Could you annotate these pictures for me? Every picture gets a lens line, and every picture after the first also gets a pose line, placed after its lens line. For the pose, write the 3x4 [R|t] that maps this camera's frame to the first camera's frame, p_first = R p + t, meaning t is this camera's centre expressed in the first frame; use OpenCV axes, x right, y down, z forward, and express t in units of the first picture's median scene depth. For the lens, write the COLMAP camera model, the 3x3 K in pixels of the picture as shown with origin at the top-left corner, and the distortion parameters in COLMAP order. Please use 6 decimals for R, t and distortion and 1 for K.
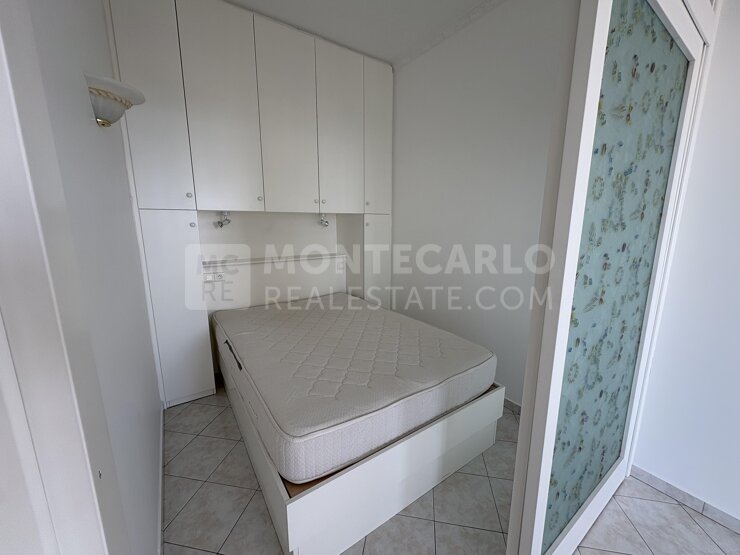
lens RADIAL K [[292.2, 0, 368.2], [0, 292.2, 277.4], [0, 0, 1]] dist [-0.002892, 0.000420]
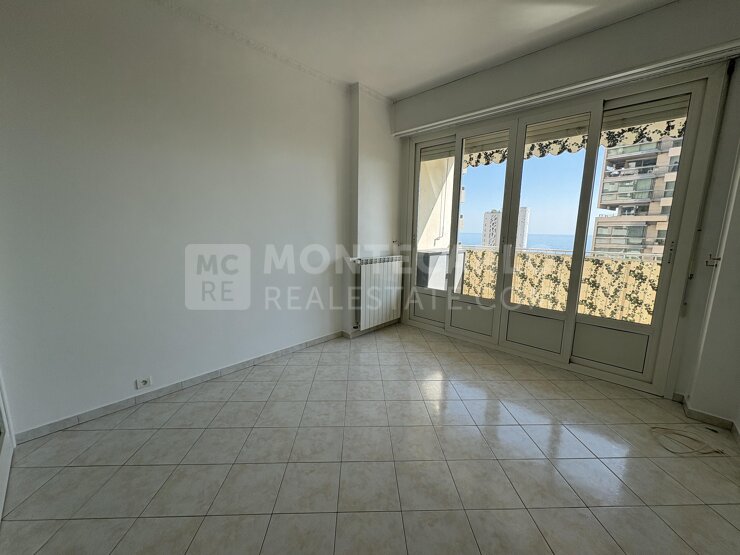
lens RADIAL K [[292.2, 0, 369.1], [0, 292.2, 278.8], [0, 0, 1]] dist [-0.002892, 0.000420]
pose [[-0.213496, -0.163775, 0.963119, -0.224512], [0.173054, 0.963918, 0.202272, 0.060334], [-0.961495, 0.209856, -0.177451, -0.139135]]
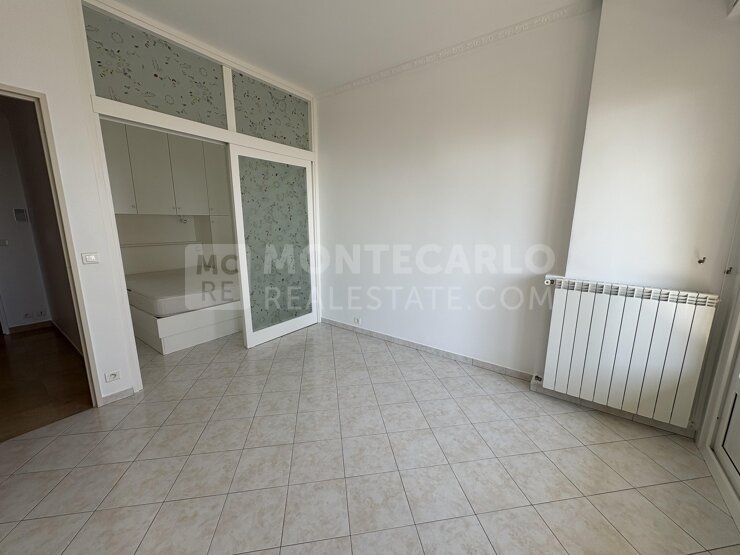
lens RADIAL K [[292.2, 0, 371.3], [0, 292.2, 278.5], [0, 0, 1]] dist [-0.002892, 0.000420]
pose [[0.941561, -0.059573, 0.331532, 0.341401], [0.058129, 0.998207, 0.014278, 0.202493], [-0.331788, 0.005829, 0.943336, -1.047939]]
